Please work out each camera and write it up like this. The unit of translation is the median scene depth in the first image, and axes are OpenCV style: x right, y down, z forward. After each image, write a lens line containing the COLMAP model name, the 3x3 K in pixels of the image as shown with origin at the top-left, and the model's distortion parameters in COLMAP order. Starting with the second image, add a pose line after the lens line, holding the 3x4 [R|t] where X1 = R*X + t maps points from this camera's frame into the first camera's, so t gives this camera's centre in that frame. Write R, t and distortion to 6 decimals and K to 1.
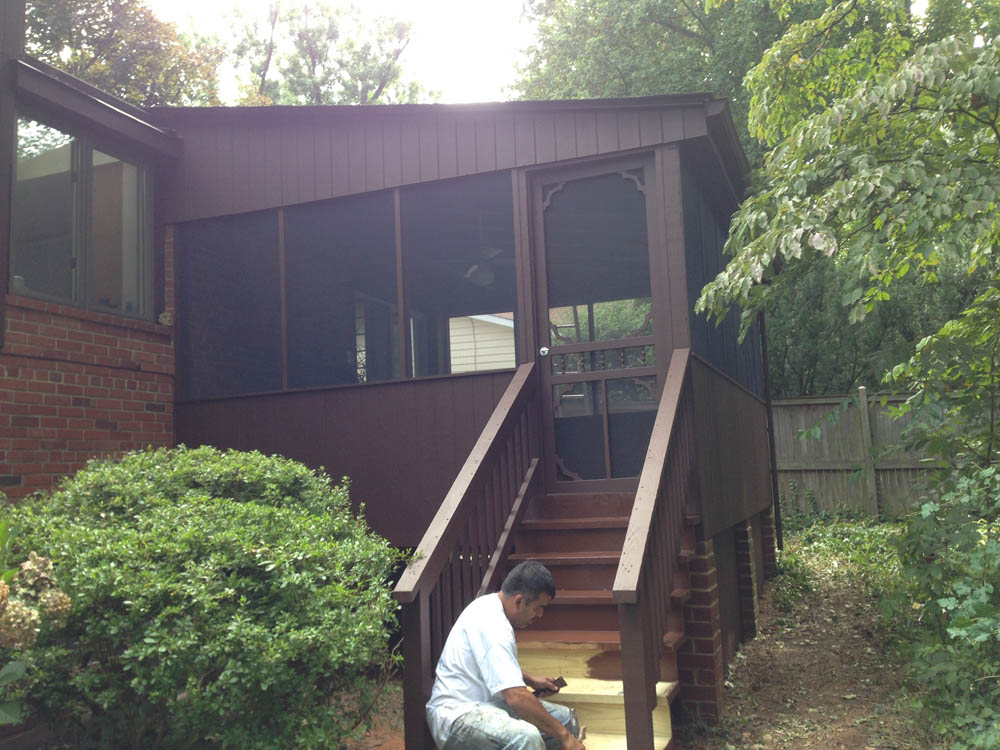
lens RADIAL K [[850.4, 0, 500.2], [0, 850.4, 397.2], [0, 0, 1]] dist [0.057073, -0.011466]
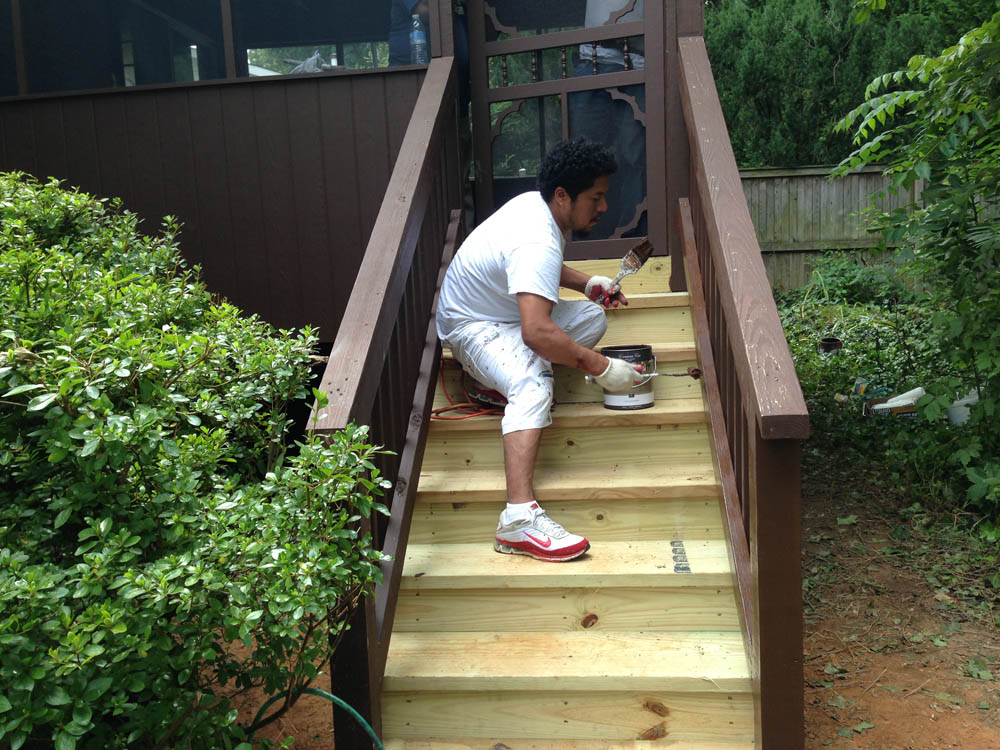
lens RADIAL K [[850.3, 0, 499.7], [0, 850.3, 386.5], [0, 0, 1]] dist [0.163083, -0.272711]
pose [[0.969288, -0.031735, 0.243871, -0.117332], [-0.023507, 0.975142, 0.220330, 0.073313], [-0.244801, -0.219296, 0.944448, 0.416836]]
